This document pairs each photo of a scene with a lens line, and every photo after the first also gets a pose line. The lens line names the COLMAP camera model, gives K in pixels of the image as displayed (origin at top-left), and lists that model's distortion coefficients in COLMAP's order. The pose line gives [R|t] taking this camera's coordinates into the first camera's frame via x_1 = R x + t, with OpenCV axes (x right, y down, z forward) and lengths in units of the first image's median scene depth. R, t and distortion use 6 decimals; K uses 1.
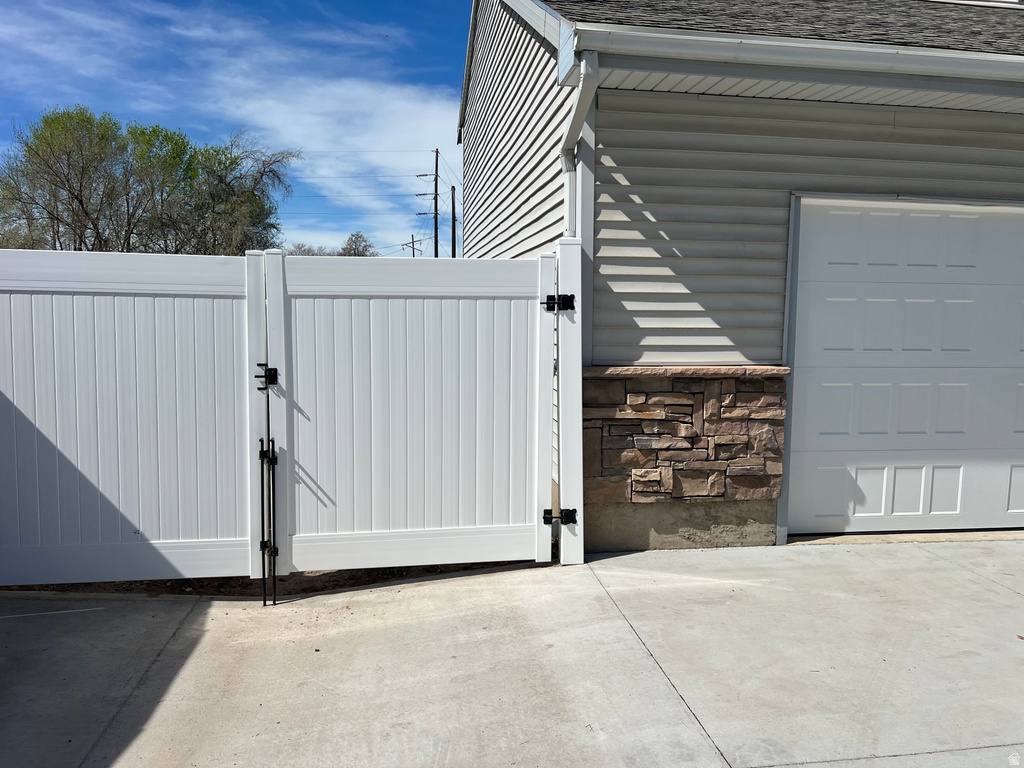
lens RADIAL K [[771.6, 0, 522.5], [0, 771.6, 380.3], [0, 0, 1]] dist [0.047851, -0.059804]
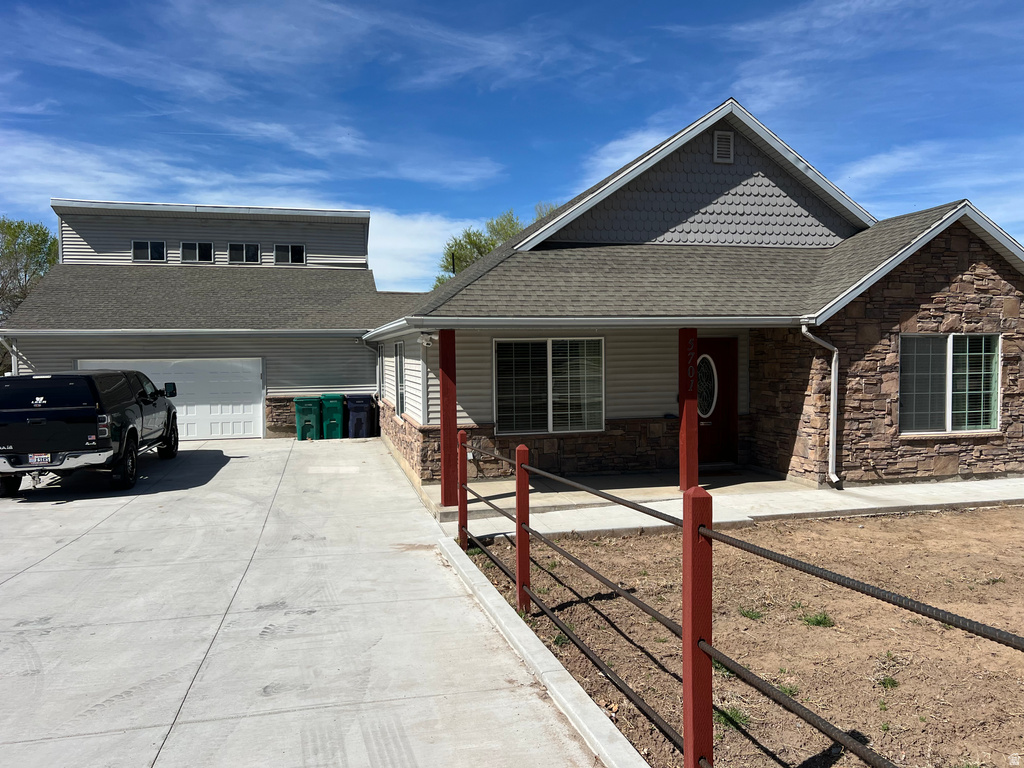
lens RADIAL K [[771.6, 0, 522.5], [0, 771.6, 380.3], [0, 0, 1]] dist [0.047851, -0.059804]
pose [[0.995336, -0.025438, 0.093050, 2.466588], [0.030428, 0.998152, -0.052606, 0.176881], [-0.091540, 0.055192, 0.994271, -3.543521]]
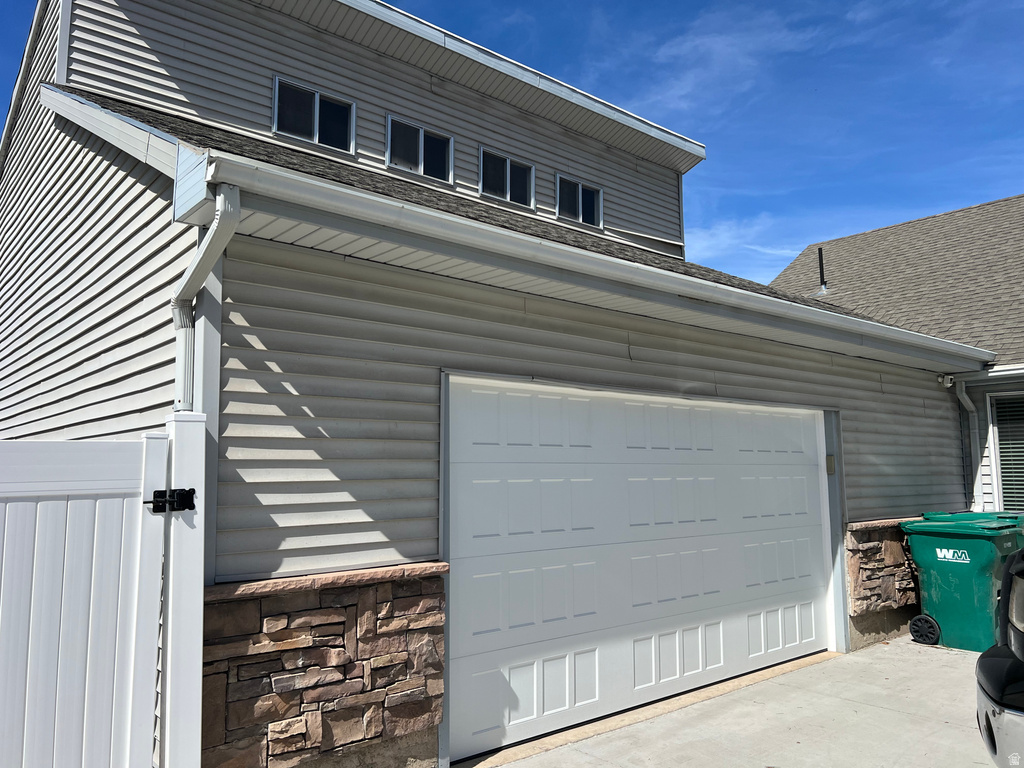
lens RADIAL K [[772.1, 0, 519.0], [0, 772.1, 373.2], [0, 0, 1]] dist [0.040908, -0.049539]
pose [[0.851835, 0.050011, 0.521418, -0.057848], [0.064714, 0.977758, -0.199504, -0.047982], [-0.519798, 0.203687, 0.829652, 0.190300]]
